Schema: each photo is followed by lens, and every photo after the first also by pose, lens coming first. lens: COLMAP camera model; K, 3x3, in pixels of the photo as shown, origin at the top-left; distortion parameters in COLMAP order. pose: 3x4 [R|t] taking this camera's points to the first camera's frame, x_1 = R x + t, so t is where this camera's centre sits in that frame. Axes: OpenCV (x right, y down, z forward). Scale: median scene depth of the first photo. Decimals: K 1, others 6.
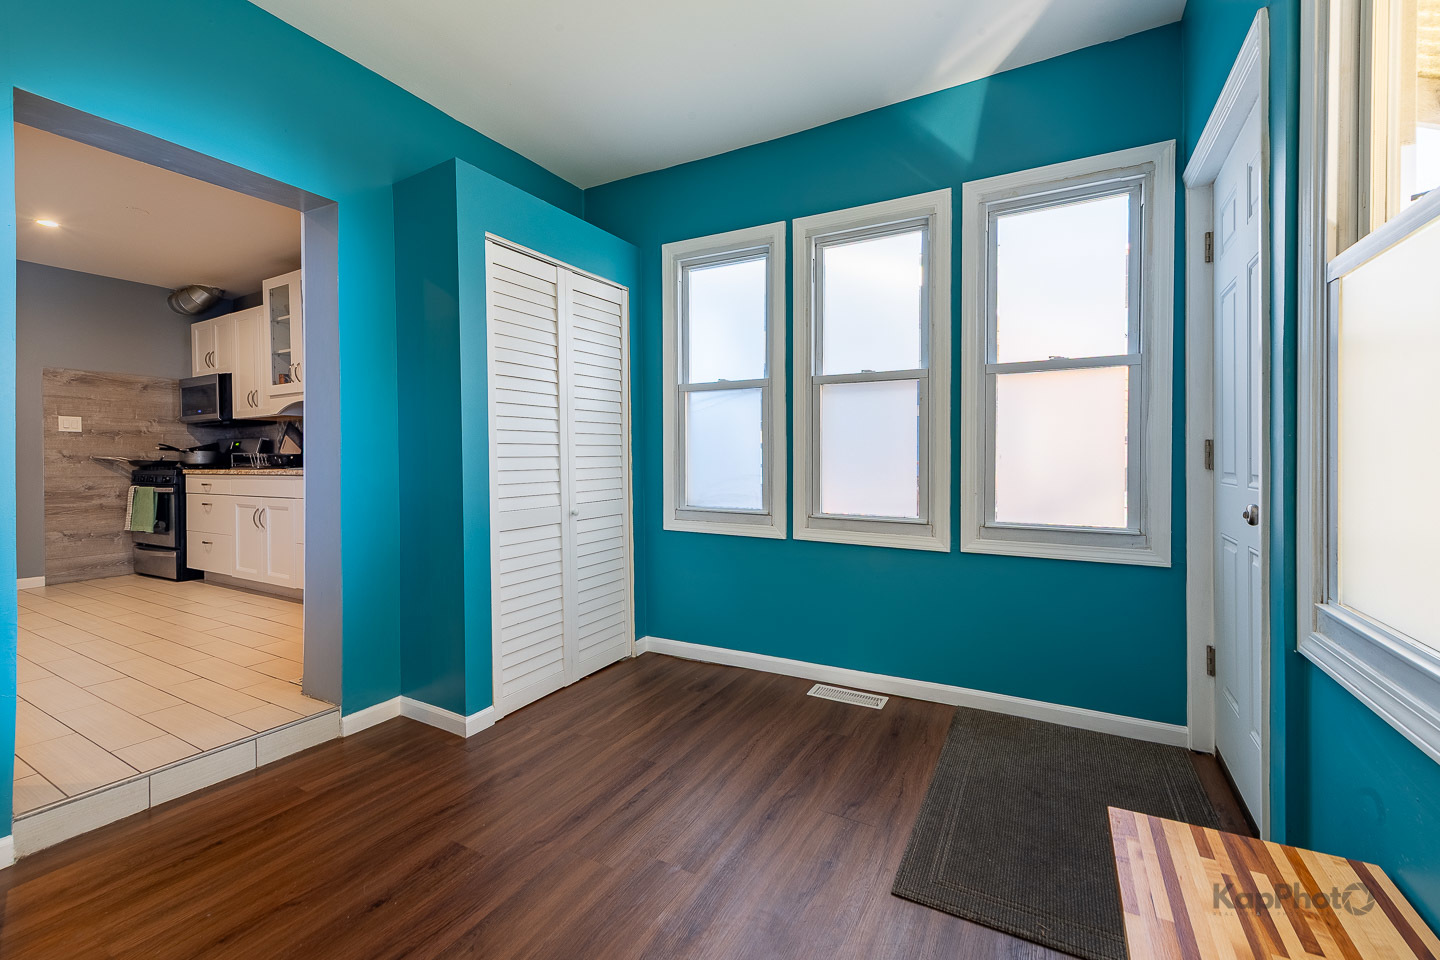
lens RADIAL K [[584.6, 0, 740.1], [0, 584.6, 465.3], [0, 0, 1]] dist [0.012496, -0.002045]
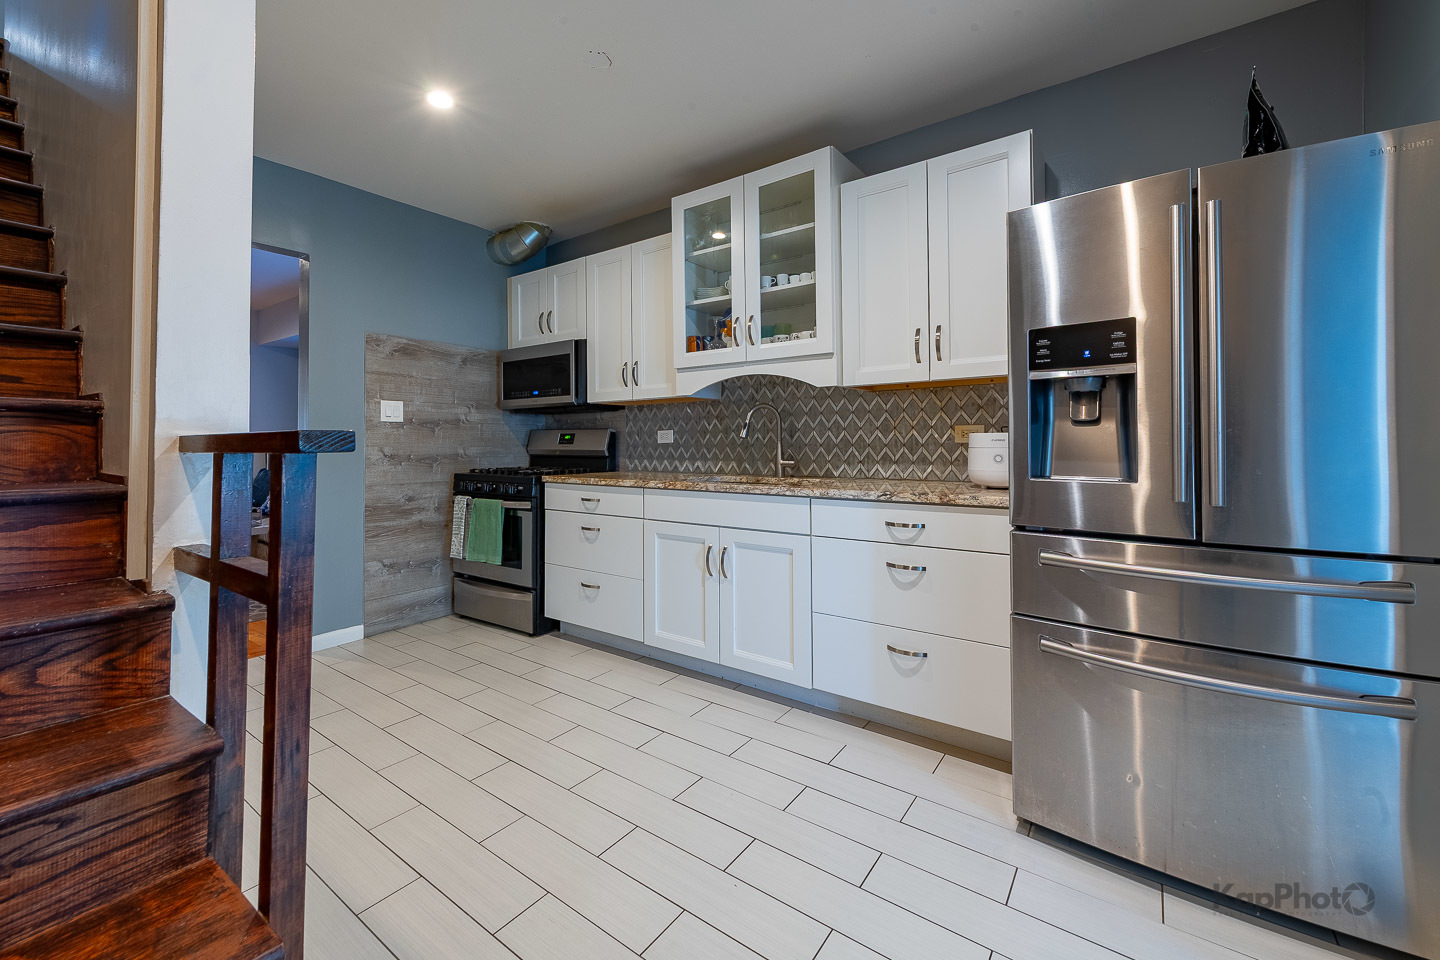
lens RADIAL K [[584.6, 0, 741.1], [0, 584.6, 437.8], [0, 0, 1]] dist [0.012496, -0.002045]
pose [[0.994578, 0.002564, -0.103966, -0.622513], [-0.004288, 0.999857, -0.016362, -0.026975], [0.103909, 0.016719, 0.994446, 0.326122]]
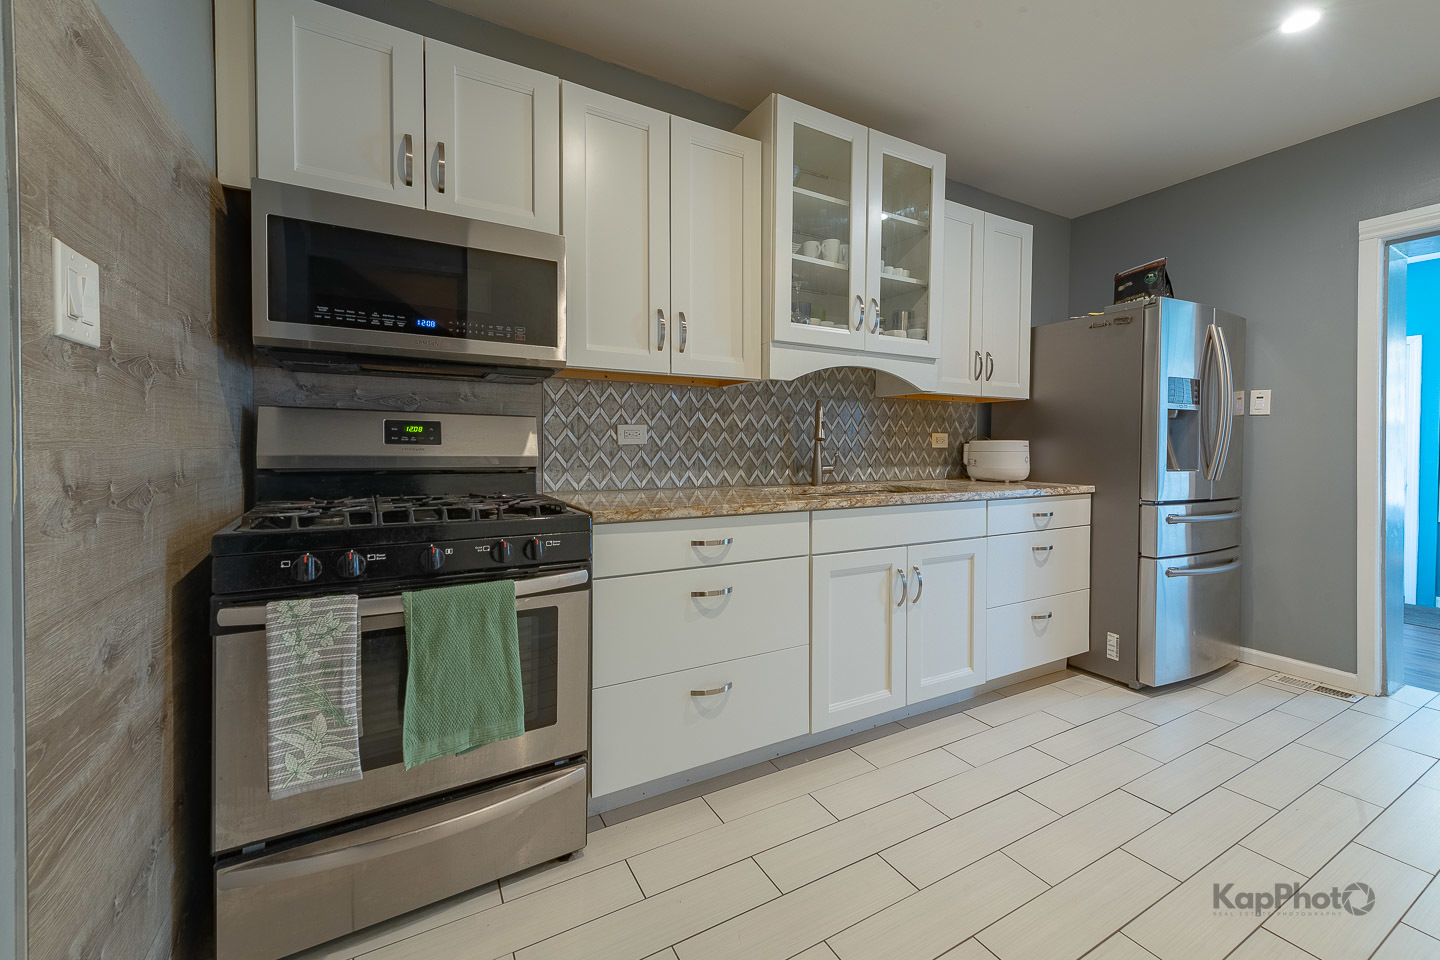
lens RADIAL K [[584.6, 0, 737.3], [0, 584.6, 453.2], [0, 0, 1]] dist [0.012496, -0.002045]
pose [[0.518090, 0.001861, 0.855324, -1.159378], [-0.002406, 0.999997, -0.000718, -0.024808], [-0.855323, -0.001686, 0.518093, 0.740189]]
